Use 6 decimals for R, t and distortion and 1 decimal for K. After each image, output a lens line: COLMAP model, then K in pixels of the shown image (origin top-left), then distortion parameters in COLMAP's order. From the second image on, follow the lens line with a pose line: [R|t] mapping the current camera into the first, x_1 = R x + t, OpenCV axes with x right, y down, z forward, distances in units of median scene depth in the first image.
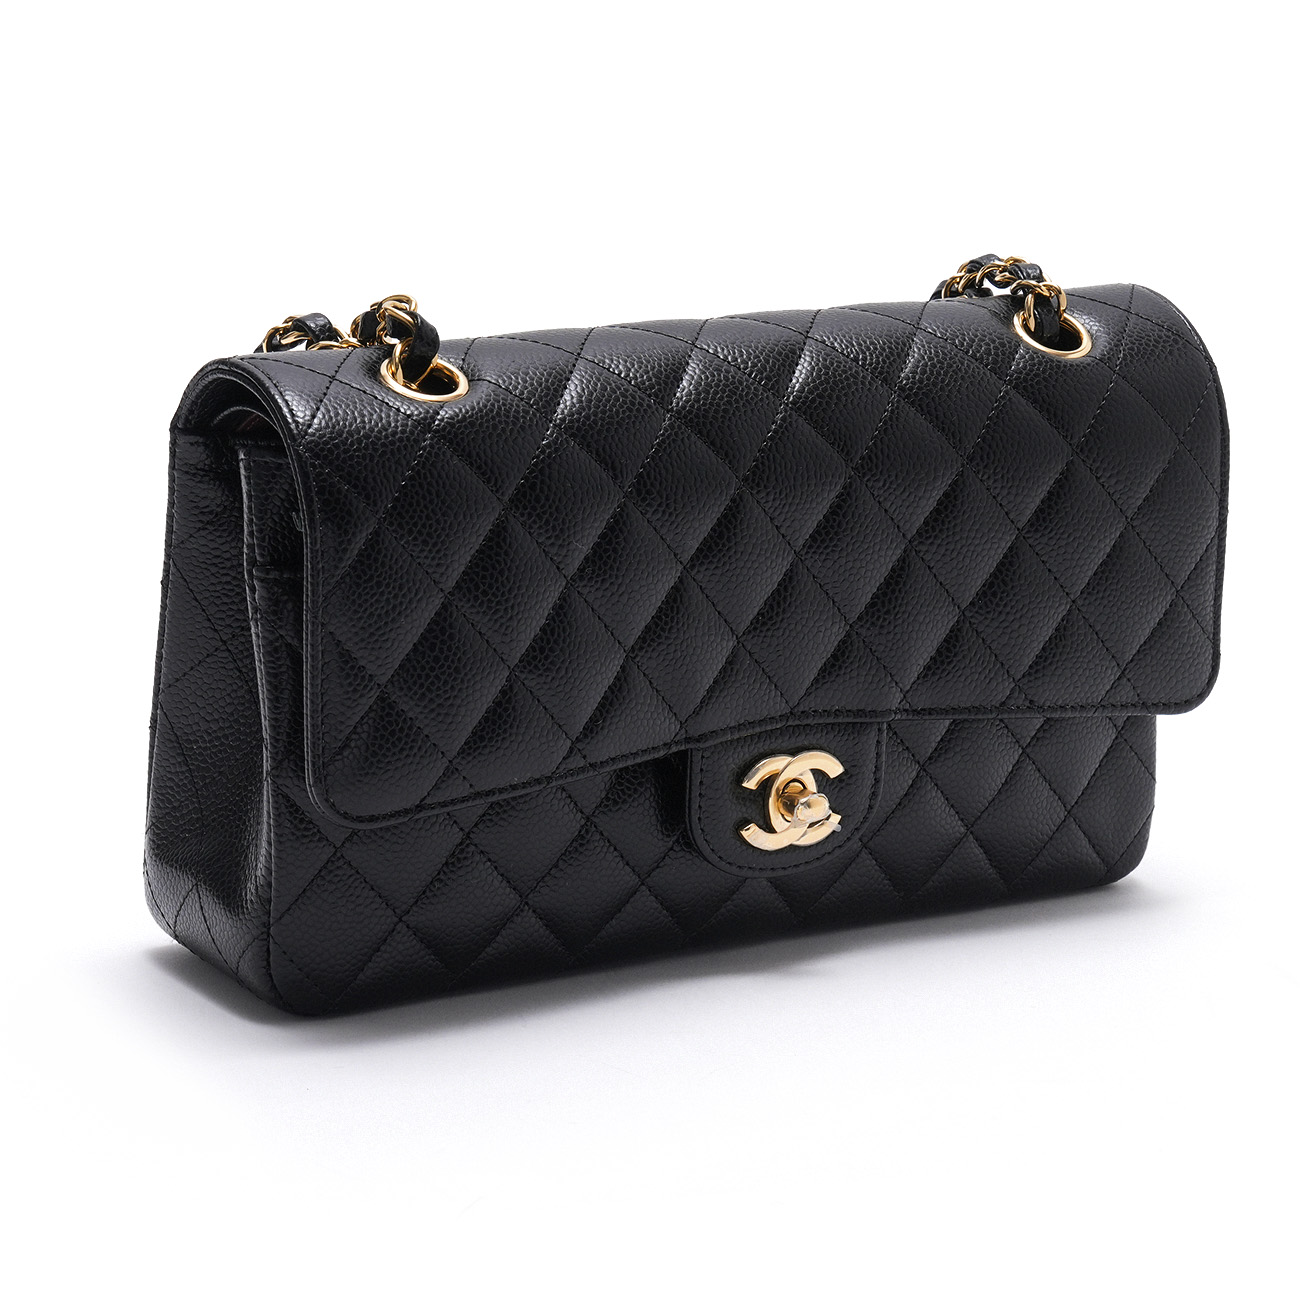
lens RADIAL K [[3699.9, 0, 652.2], [0, 3699.9, 648.6], [0, 0, 1]] dist [0.255333, 0.000000]
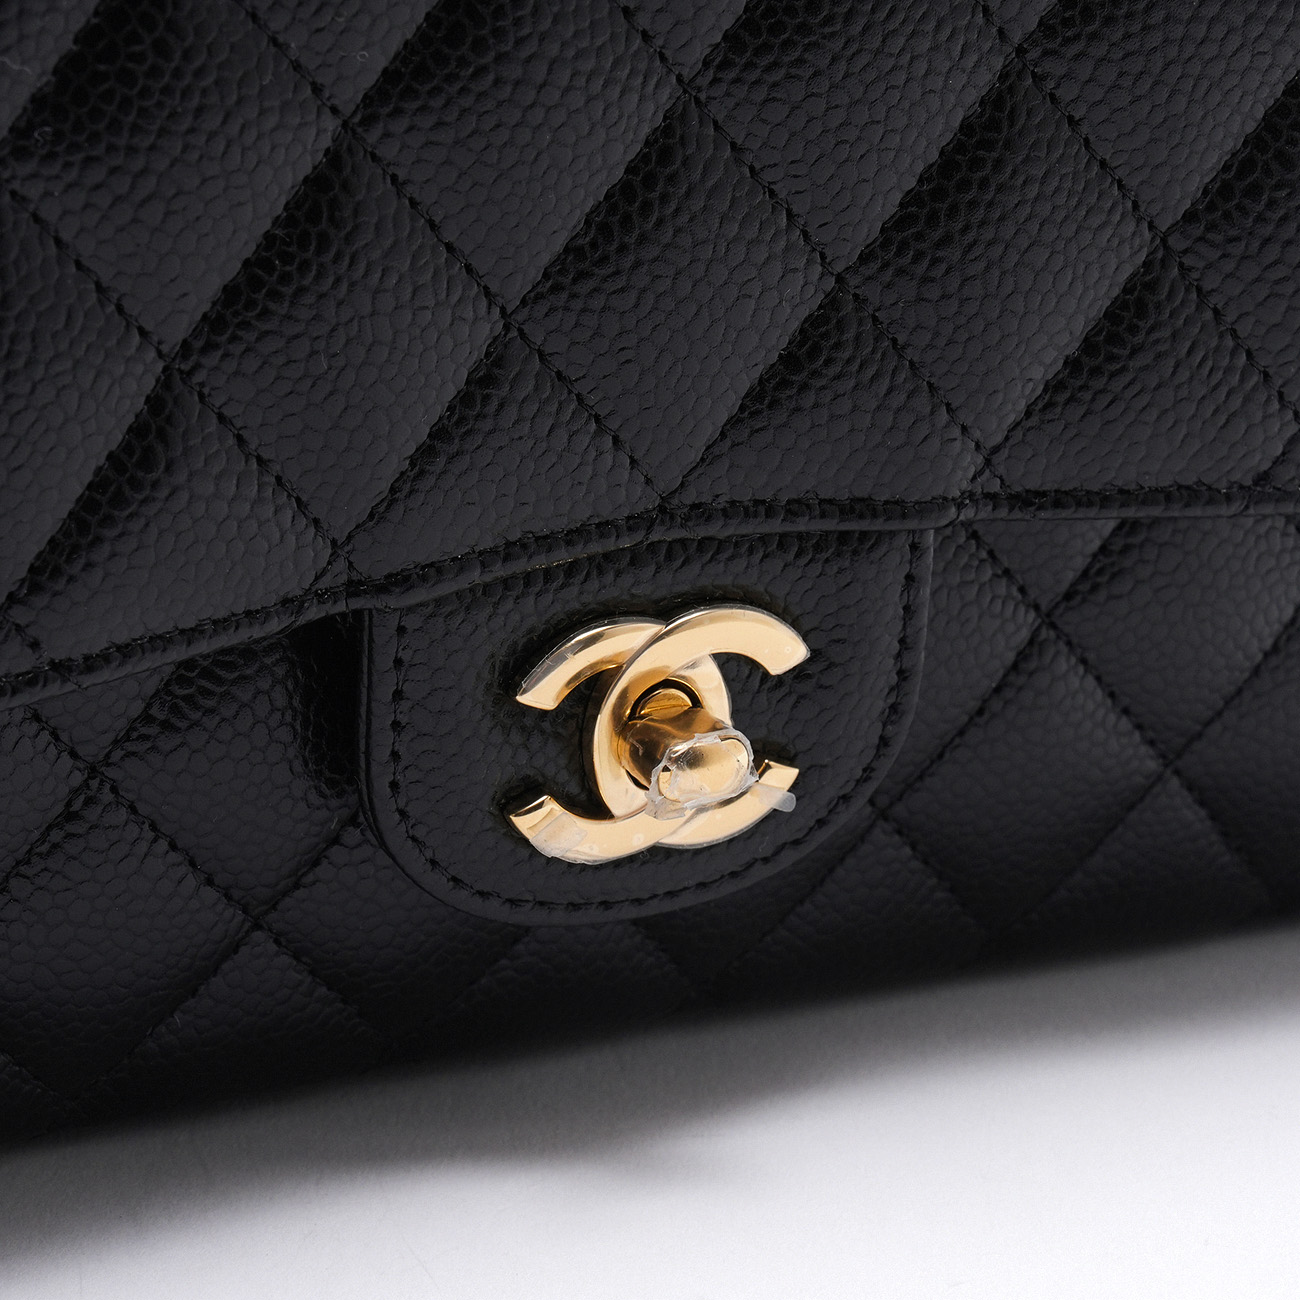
lens RADIAL K [[5472.6, 0, 646.8], [0, 5472.6, 650.4], [0, 0, 1]] dist [0.230544, 0.000000]
pose [[0.995869, 0.058292, -0.069623, 0.074632], [-0.046450, 0.985860, 0.161007, -0.056240], [0.078024, -0.157108, 0.984494, 0.459994]]
